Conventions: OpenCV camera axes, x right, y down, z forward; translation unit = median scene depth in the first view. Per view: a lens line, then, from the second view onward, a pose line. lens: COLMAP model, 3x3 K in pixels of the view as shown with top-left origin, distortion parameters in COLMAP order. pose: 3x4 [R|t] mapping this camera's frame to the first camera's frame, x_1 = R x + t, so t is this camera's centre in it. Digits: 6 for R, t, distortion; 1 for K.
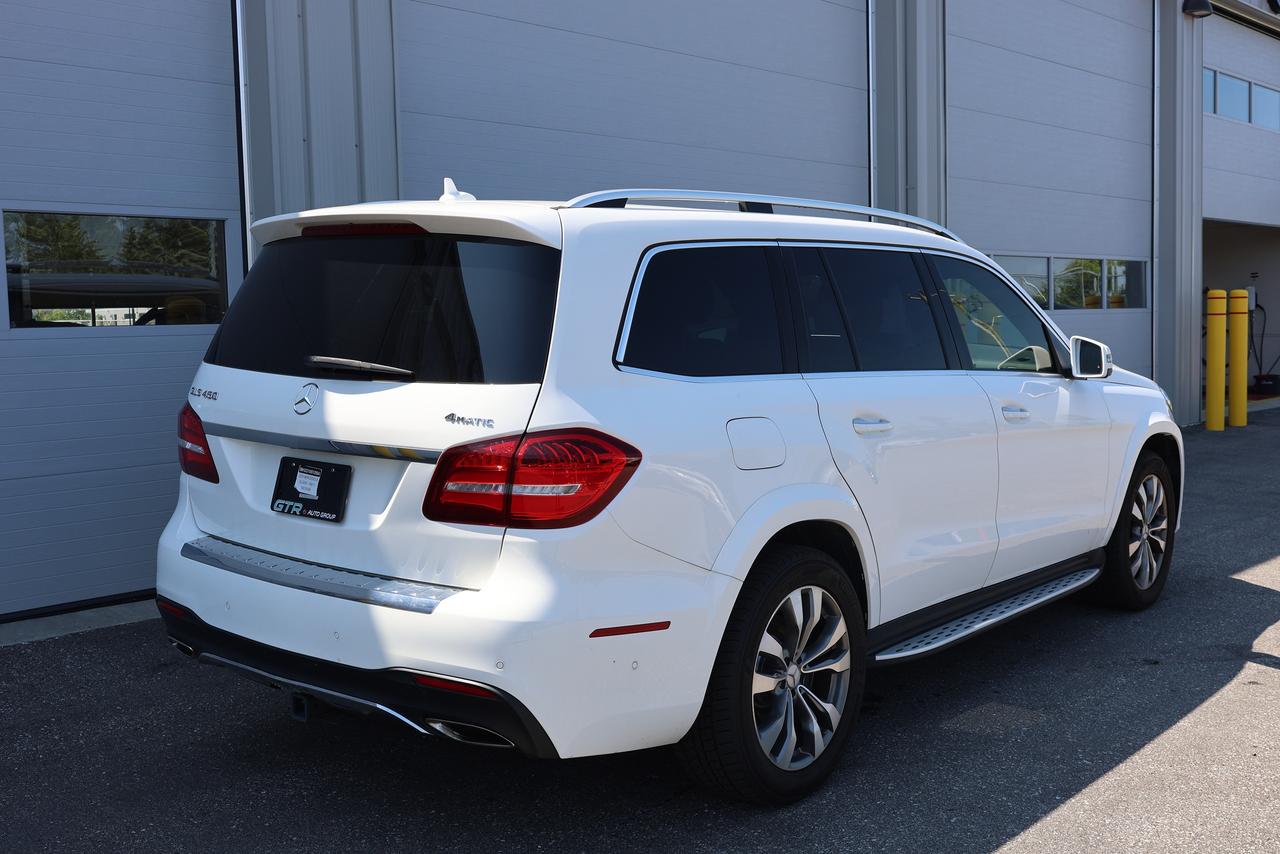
lens RADIAL K [[1386.8, 0, 639.8], [0, 1386.8, 425.1], [0, 0, 1]] dist [-0.000953, 0.000000]
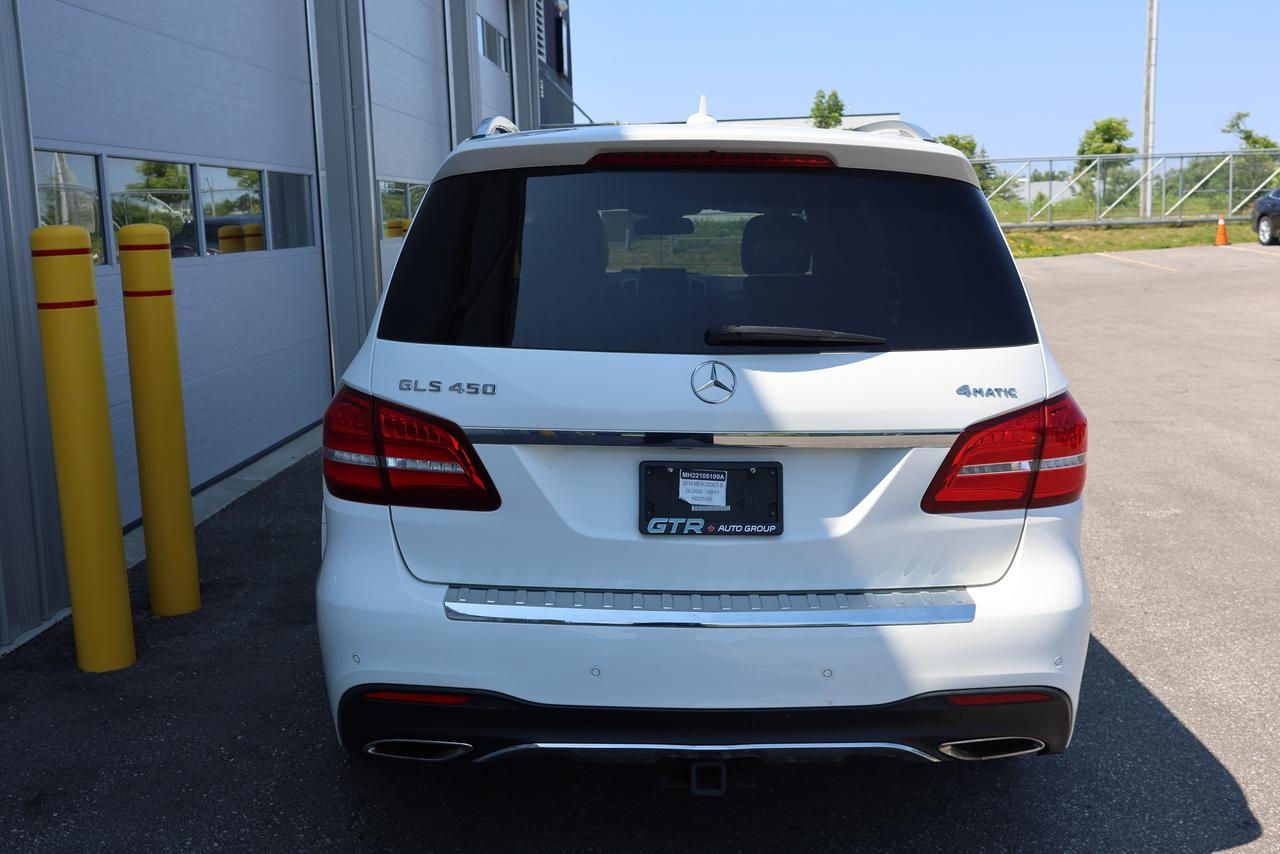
lens RADIAL K [[1386.8, 0, 640.0], [0, 1386.8, 428.1], [0, 0, 1]] dist [-0.000953, 0.000000]
pose [[0.770776, -0.106083, 0.628212, -0.745042], [0.064486, 0.993966, 0.088726, -0.063692], [-0.633834, -0.027877, 0.772966, 0.425502]]
